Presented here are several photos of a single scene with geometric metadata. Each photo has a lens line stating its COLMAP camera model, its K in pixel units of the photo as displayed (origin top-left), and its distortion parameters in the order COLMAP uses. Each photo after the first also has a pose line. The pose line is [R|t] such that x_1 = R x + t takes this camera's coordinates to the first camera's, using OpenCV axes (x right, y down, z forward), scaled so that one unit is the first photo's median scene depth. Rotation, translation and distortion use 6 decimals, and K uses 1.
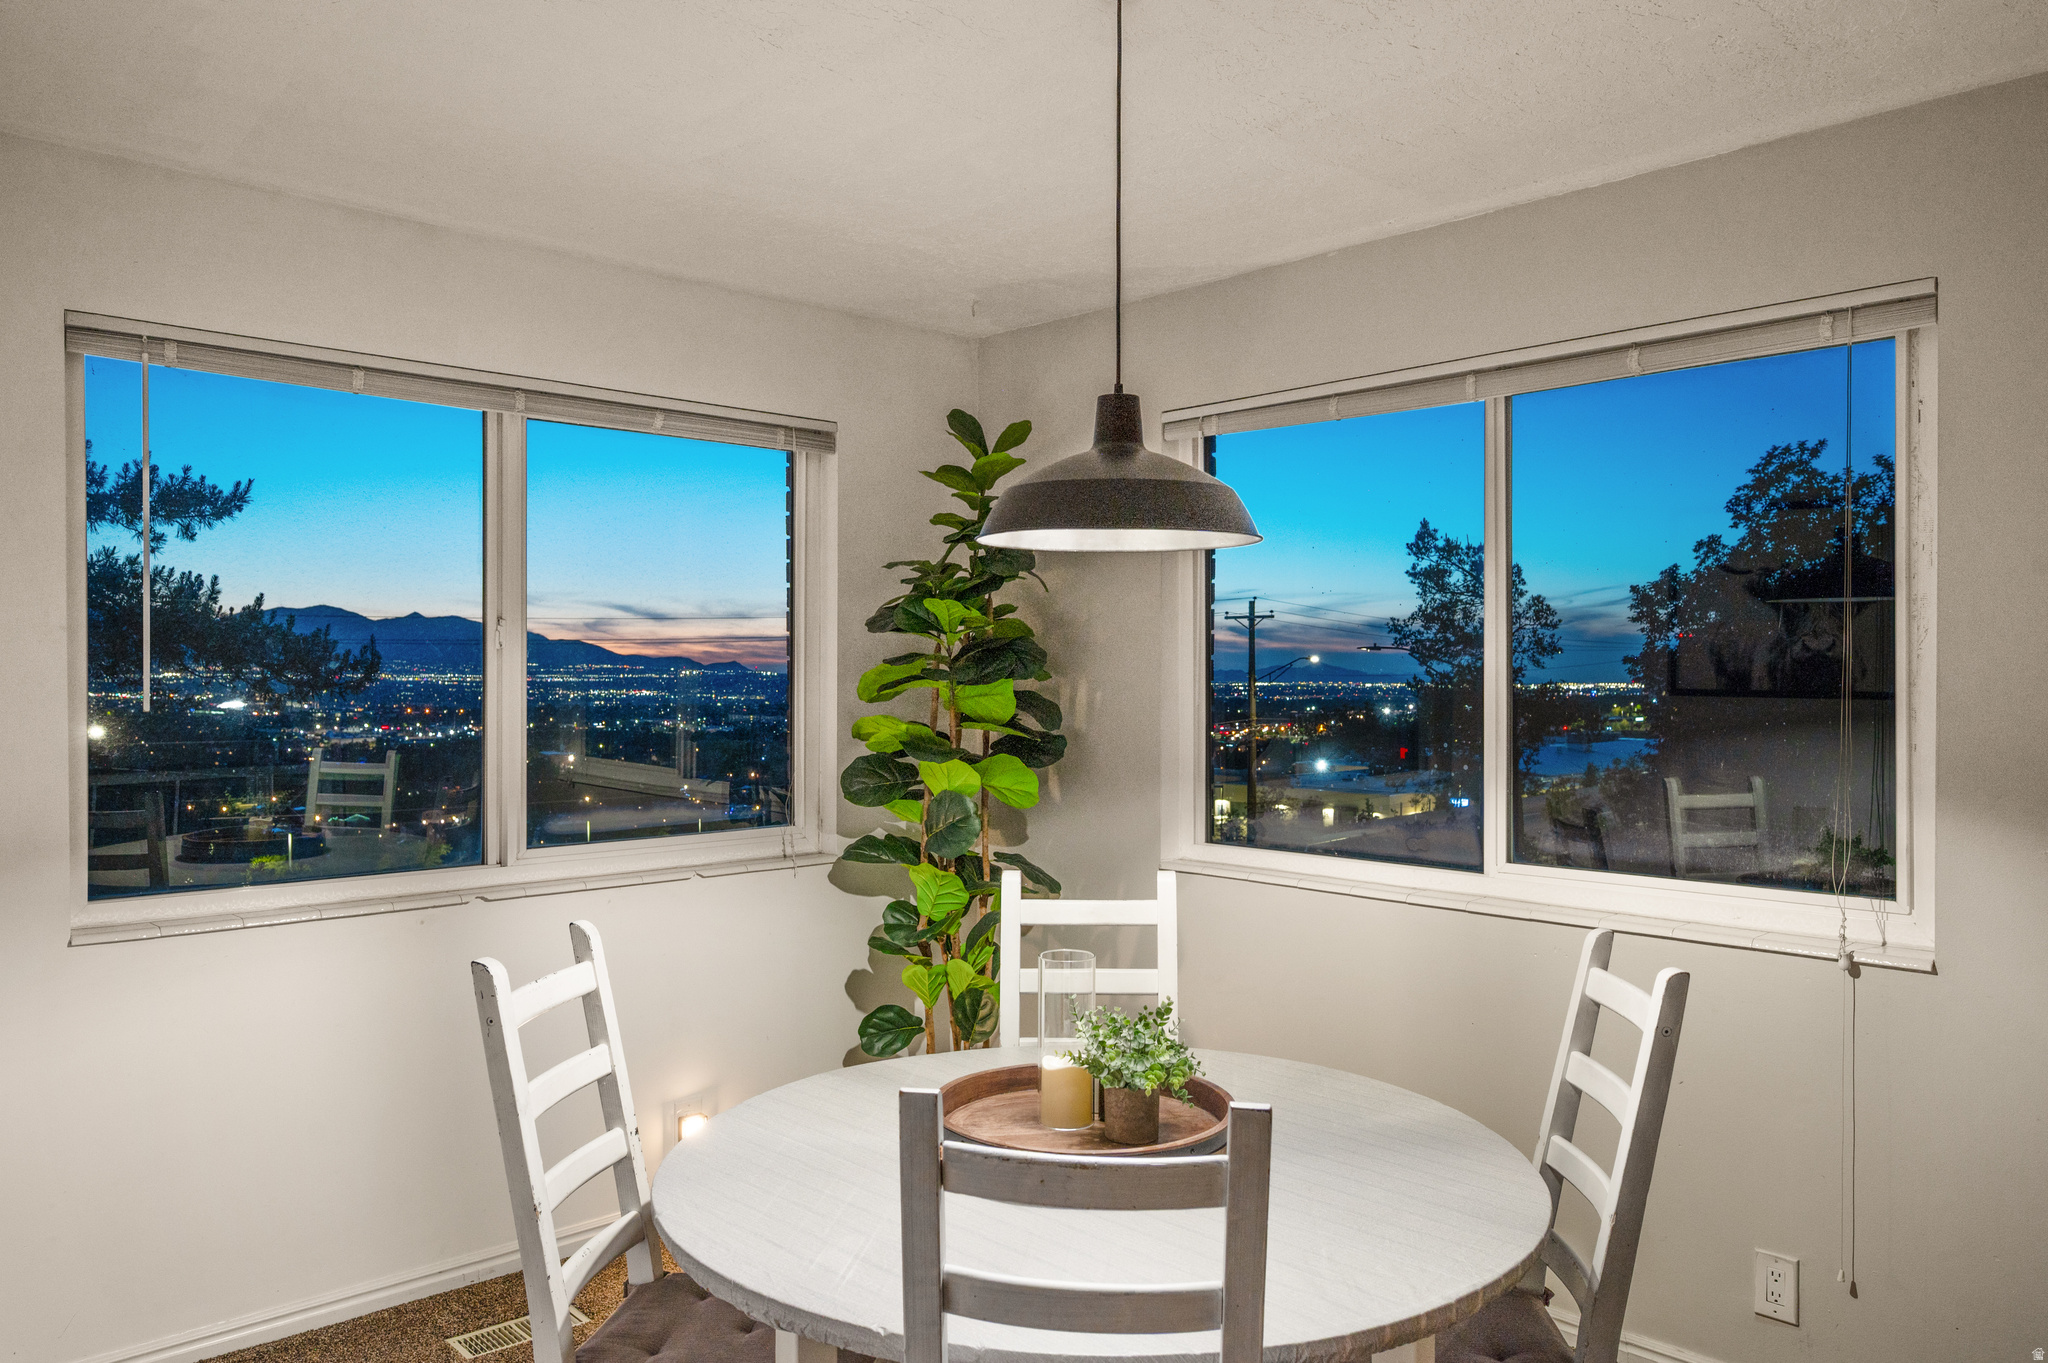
lens RADIAL K [[1497.4, 0, 1014.9], [0, 1497.4, 672.4], [0, 0, 1]] dist [-0.006193, 0.009299]
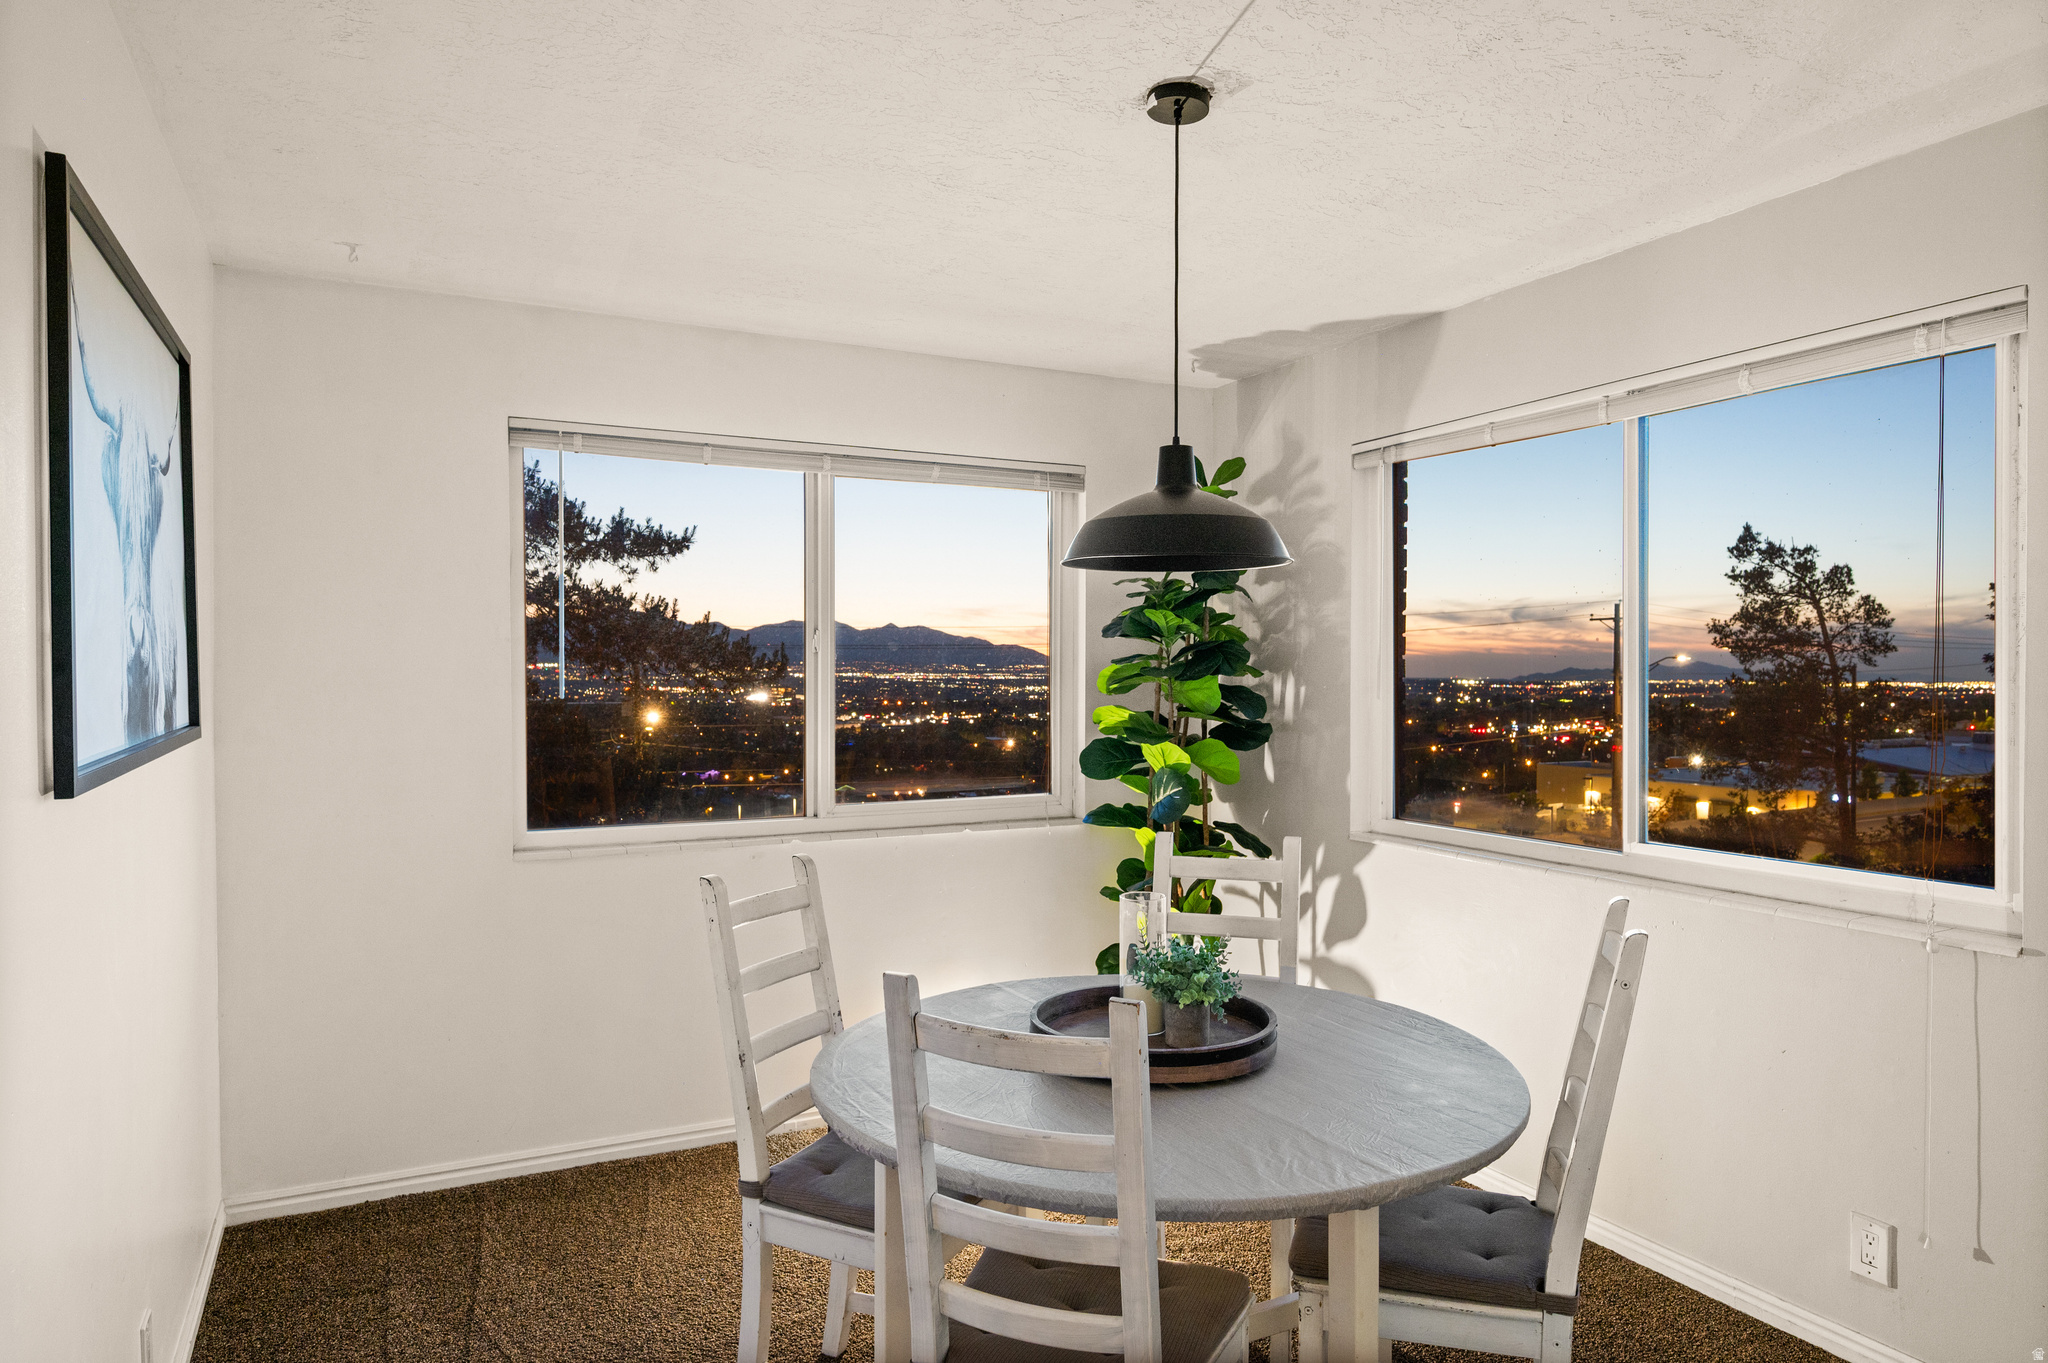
lens RADIAL K [[1306.5, 0, 1015.4], [0, 1306.5, 681.2], [0, 0, 1]] dist [-0.001715, 0.003215]
pose [[0.957179, 0.001772, -0.289493, 0.098876], [0.000361, 0.999973, 0.007314, 0.000677], [0.289498, -0.007105, 0.957152, -0.029075]]
